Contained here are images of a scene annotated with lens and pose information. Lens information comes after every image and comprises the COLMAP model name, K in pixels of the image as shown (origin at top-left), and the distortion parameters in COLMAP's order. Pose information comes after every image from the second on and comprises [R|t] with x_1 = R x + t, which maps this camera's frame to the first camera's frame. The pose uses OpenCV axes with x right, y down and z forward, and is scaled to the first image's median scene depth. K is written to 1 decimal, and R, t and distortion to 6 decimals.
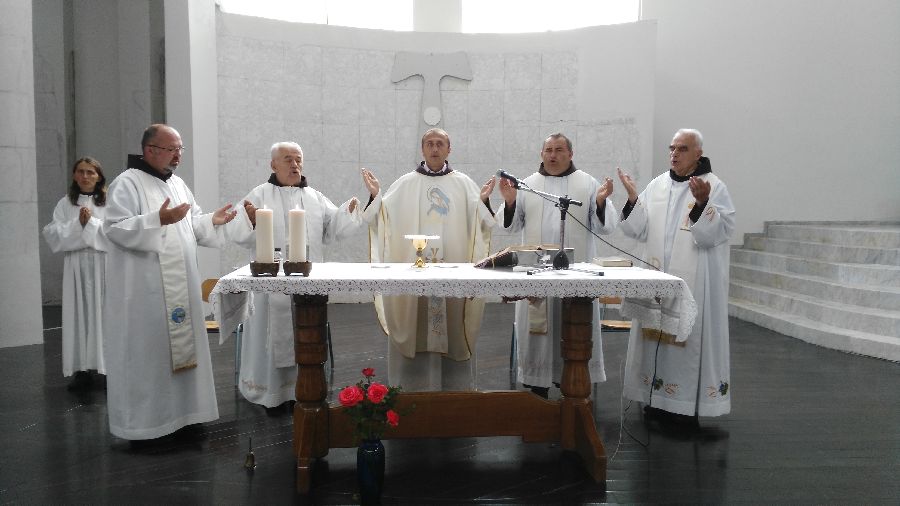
lens RADIAL K [[728.6, 0, 450.0], [0, 728.6, 253.0], [0, 0, 1]] dist [0.072804, -0.153514]
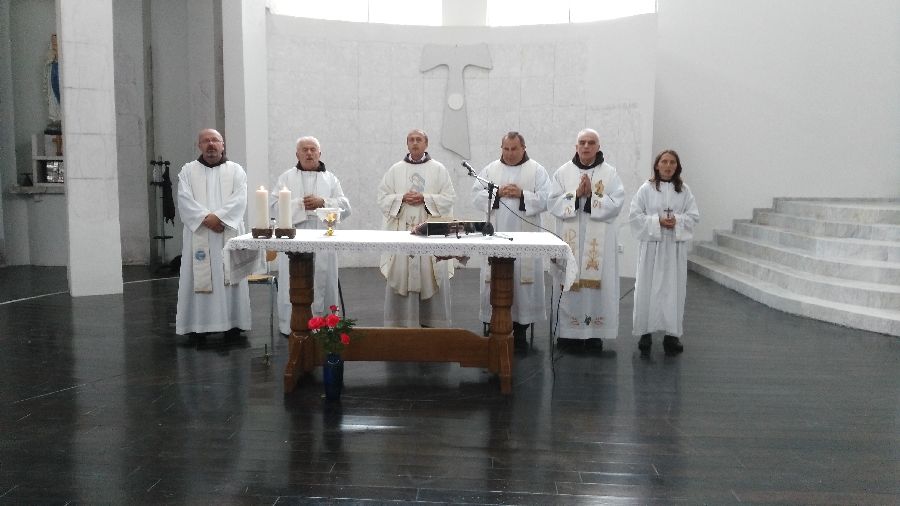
lens RADIAL K [[728.6, 0, 450.0], [0, 728.6, 253.0], [0, 0, 1]] dist [0.072804, -0.153514]
pose [[0.994421, 0.015086, -0.104395, 0.121114], [-0.010994, 0.999152, 0.039671, 0.000185], [0.104905, -0.038302, 0.993744, -0.171776]]
